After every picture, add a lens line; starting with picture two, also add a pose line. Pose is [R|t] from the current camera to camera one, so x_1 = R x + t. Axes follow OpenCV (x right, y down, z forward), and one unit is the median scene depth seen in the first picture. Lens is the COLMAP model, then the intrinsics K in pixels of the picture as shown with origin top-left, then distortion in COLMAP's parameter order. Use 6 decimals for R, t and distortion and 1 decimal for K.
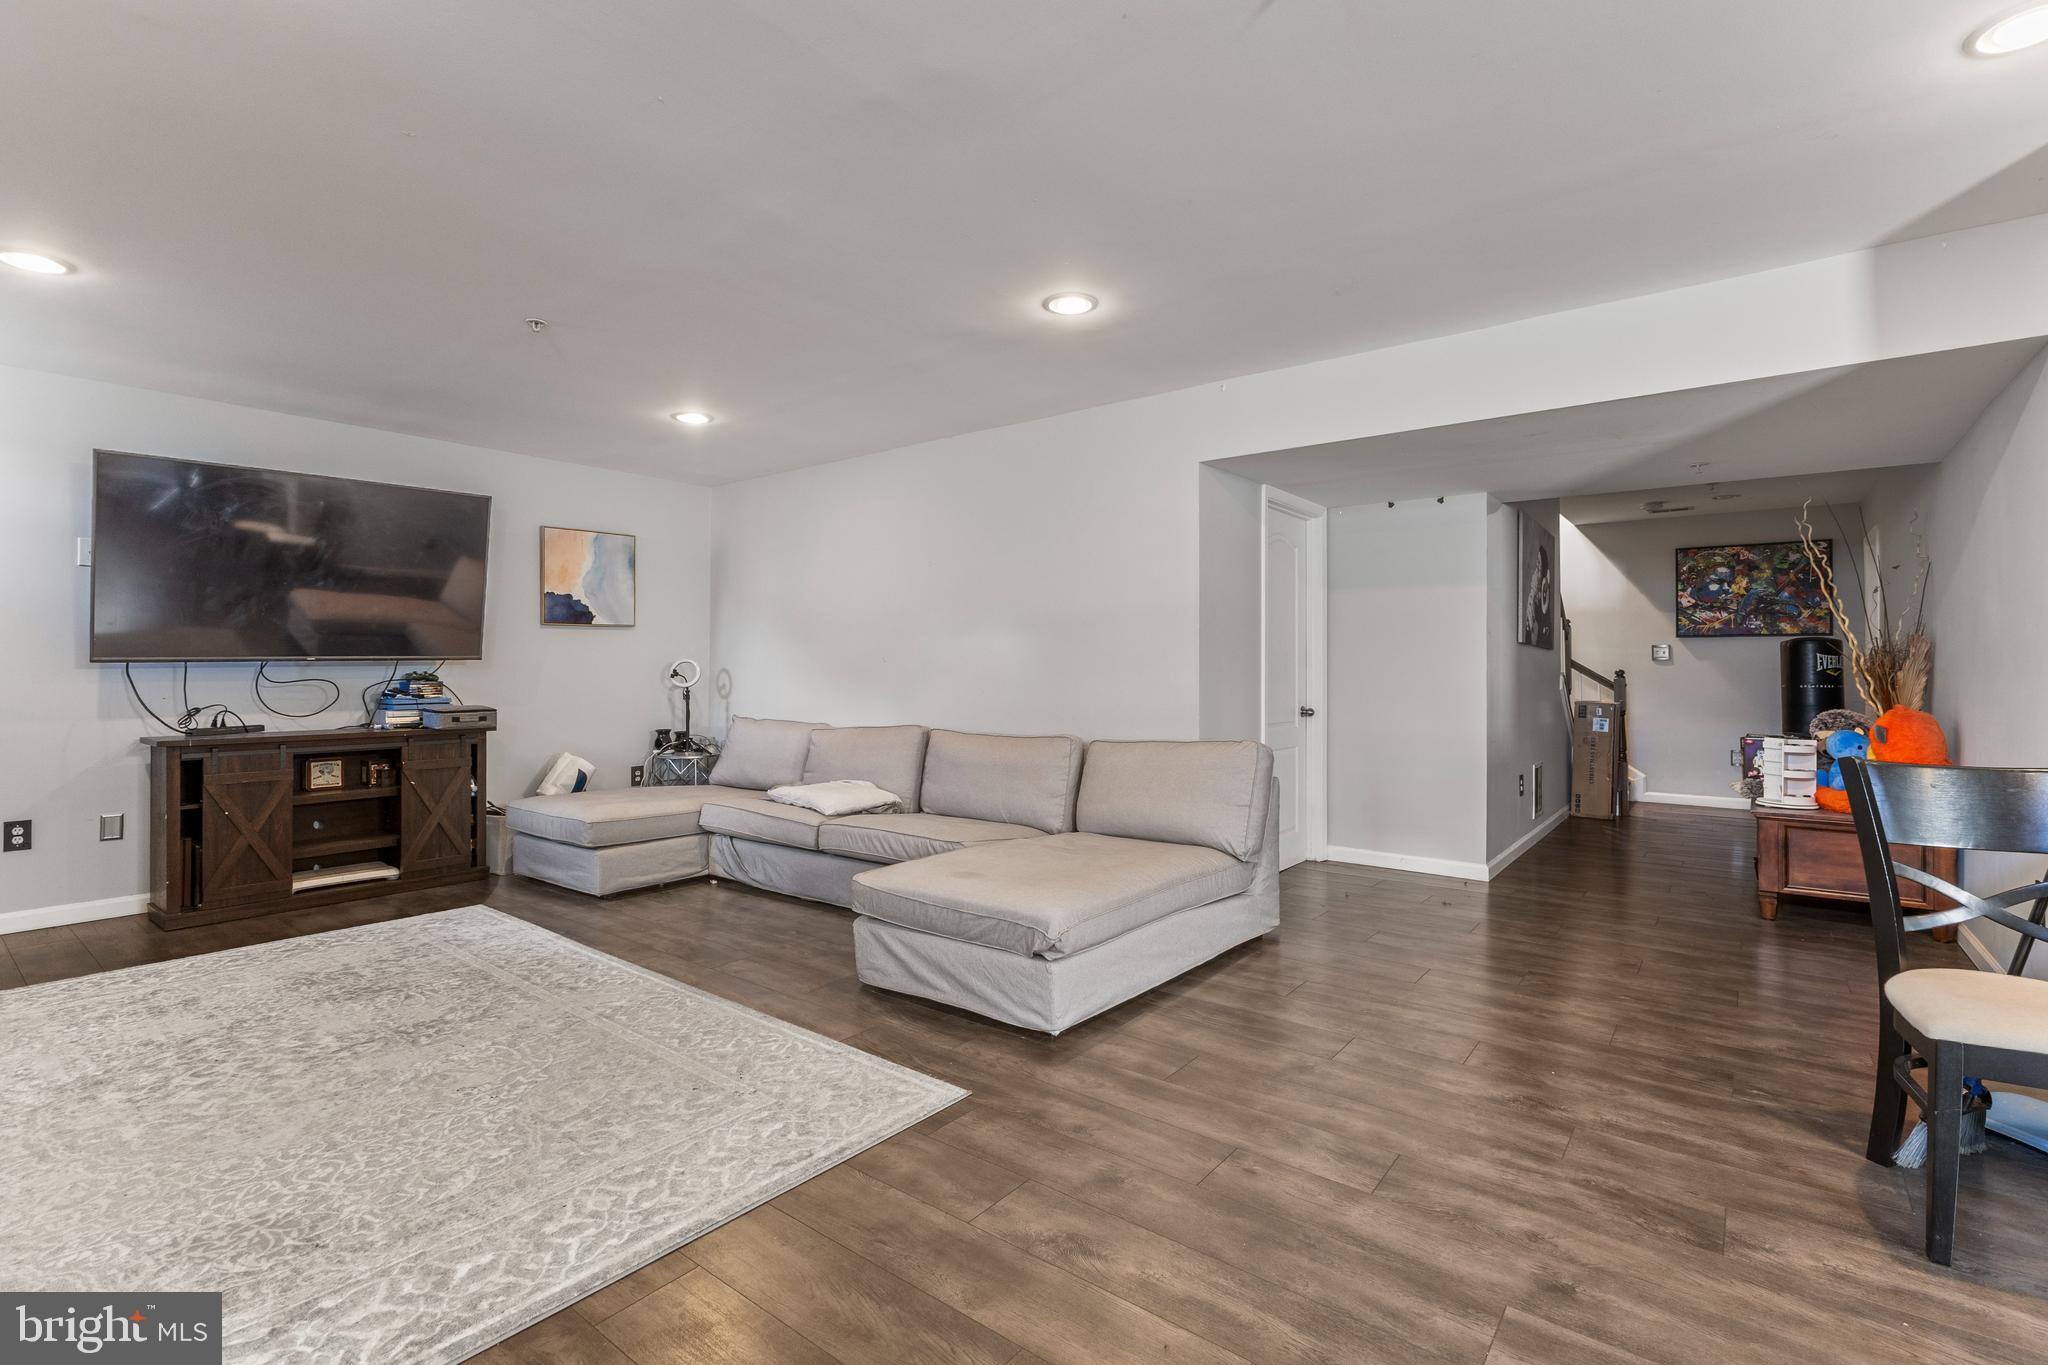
lens RADIAL K [[930.5, 0, 1030.2], [0, 930.5, 659.6], [0, 0, 1]] dist [-0.014574, -0.000724]
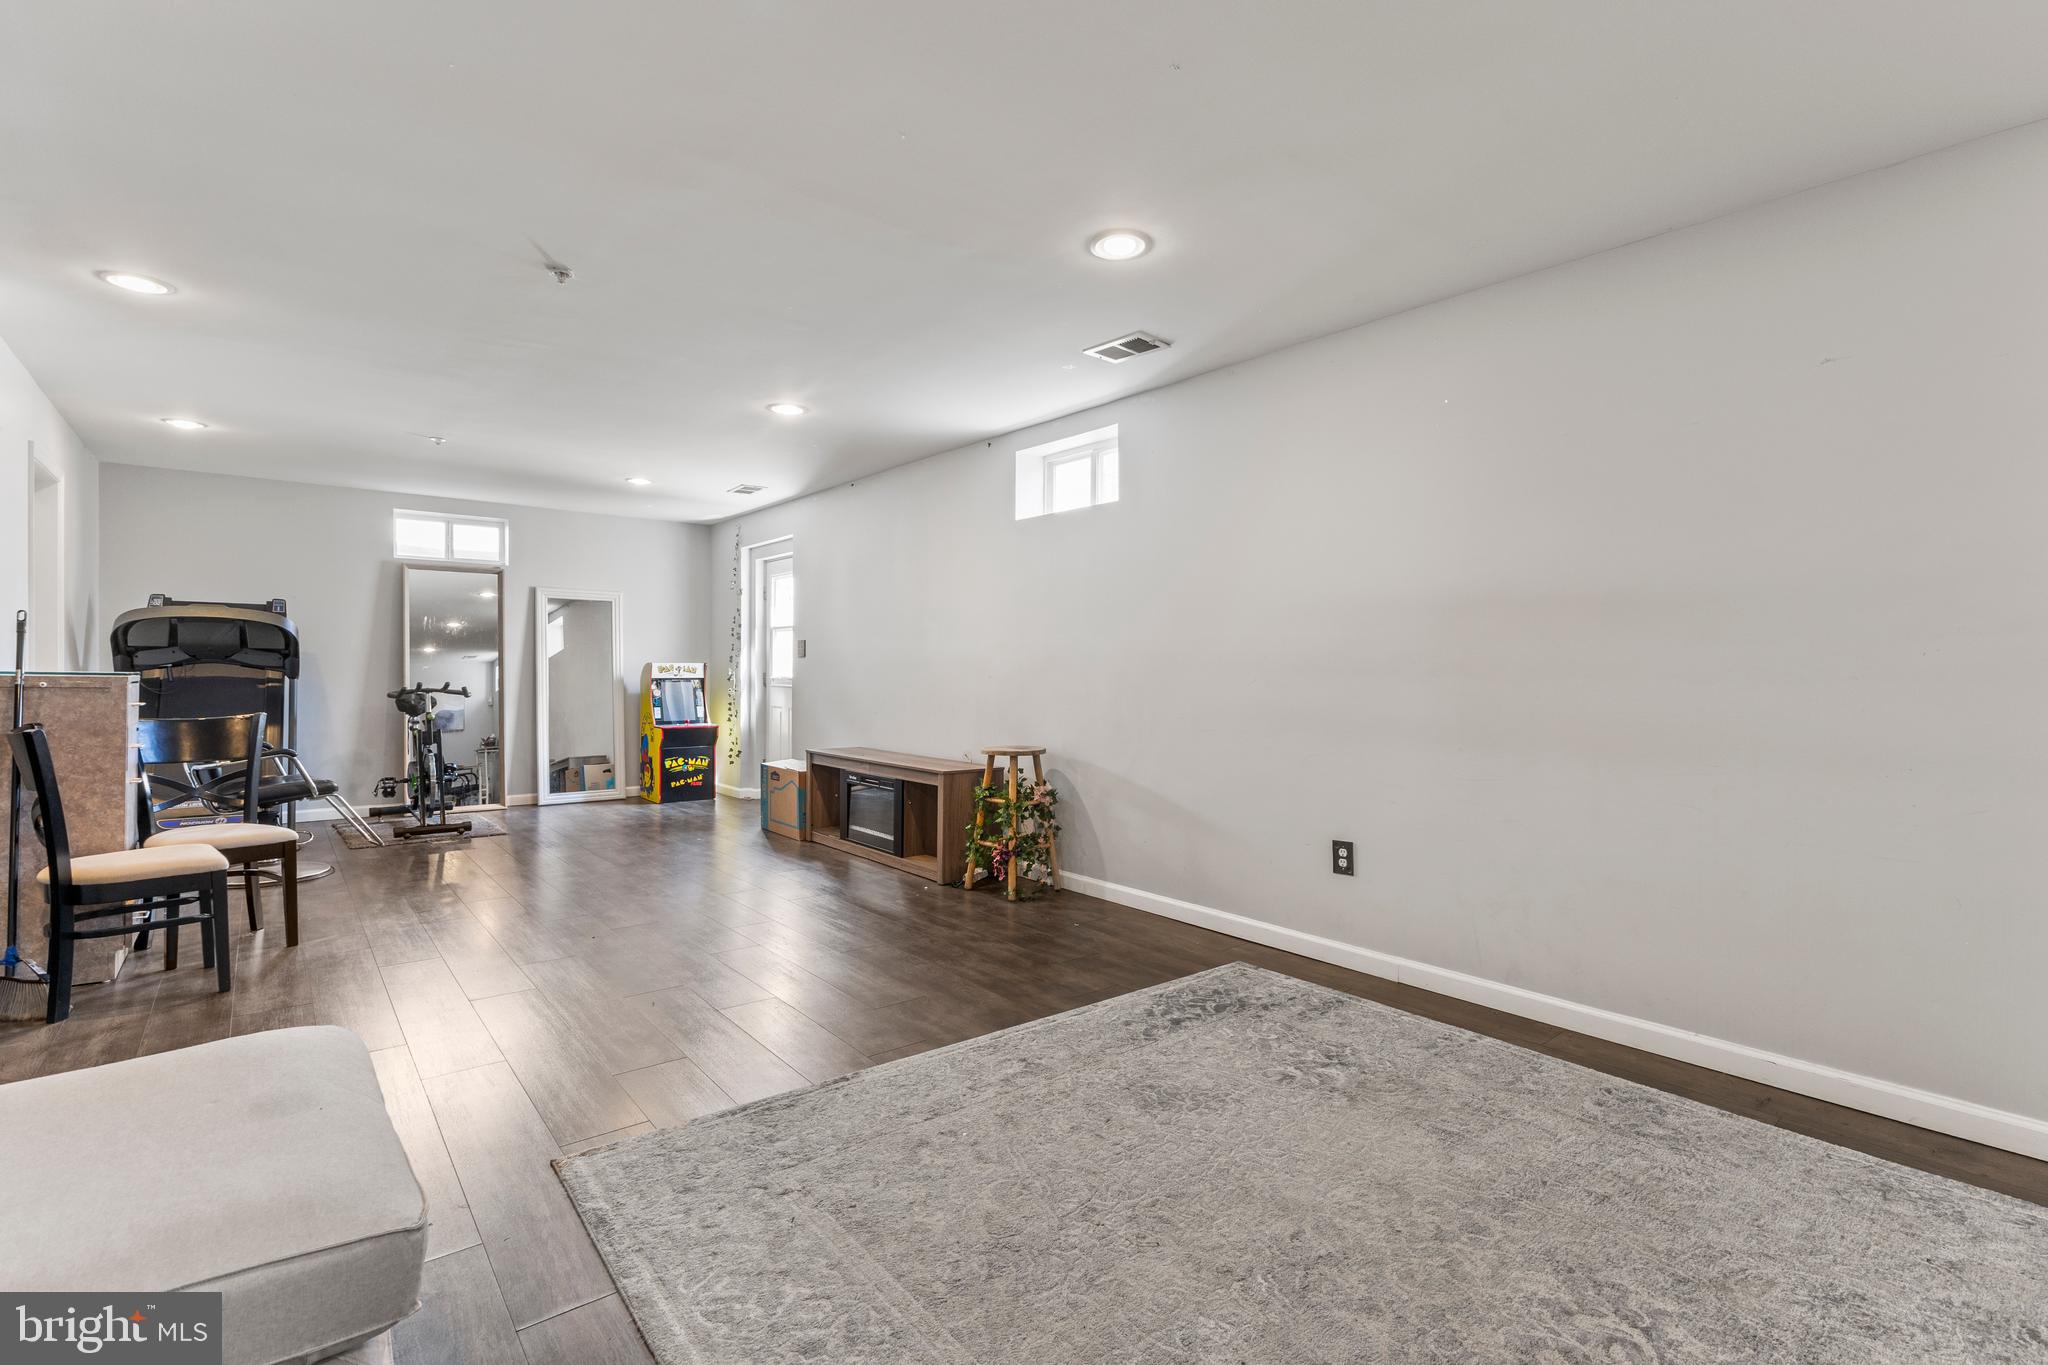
lens RADIAL K [[927.6, 0, 1024.0], [0, 927.6, 682.5], [0, 0, 1]] dist [-0.010552, -0.000271]
pose [[-0.975183, -0.008615, 0.221233, -0.389315], [-0.008316, 0.999963, 0.002281, 0.010866], [-0.221245, 0.000385, -0.975218, 1.000783]]
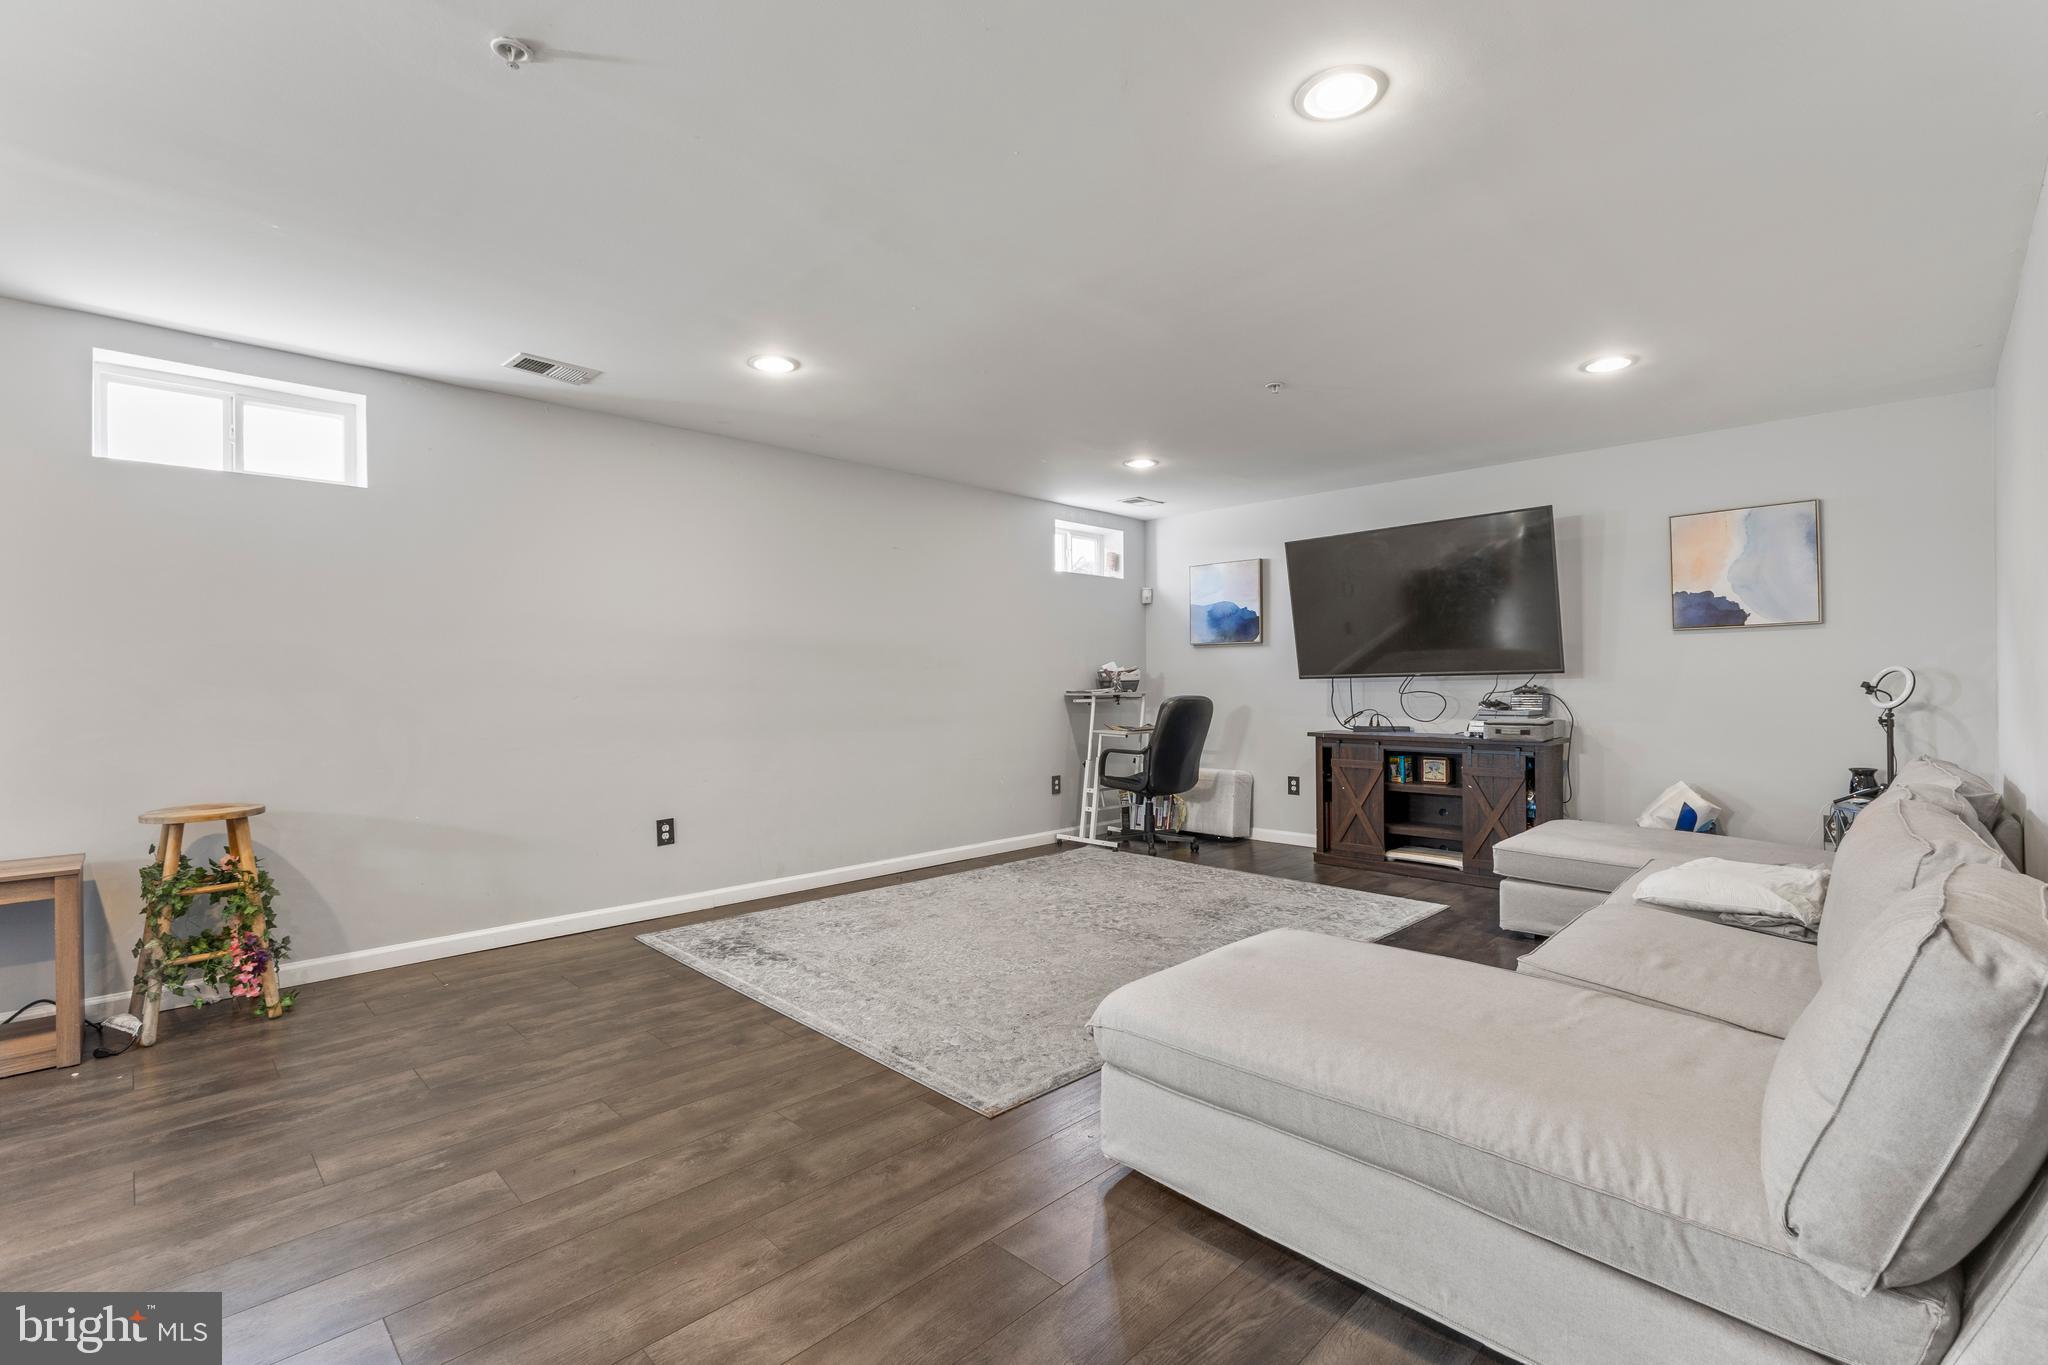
lens RADIAL K [[912.9, 0, 1022.6], [0, 912.9, 672.4], [0, 0, 1]] dist [-0.002255, -0.000945]
pose [[-0.124815, -0.008153, -0.992147, 0.524170], [0.016611, 0.999809, -0.010306, -0.000133], [0.992041, -0.017767, -0.124656, 0.671443]]
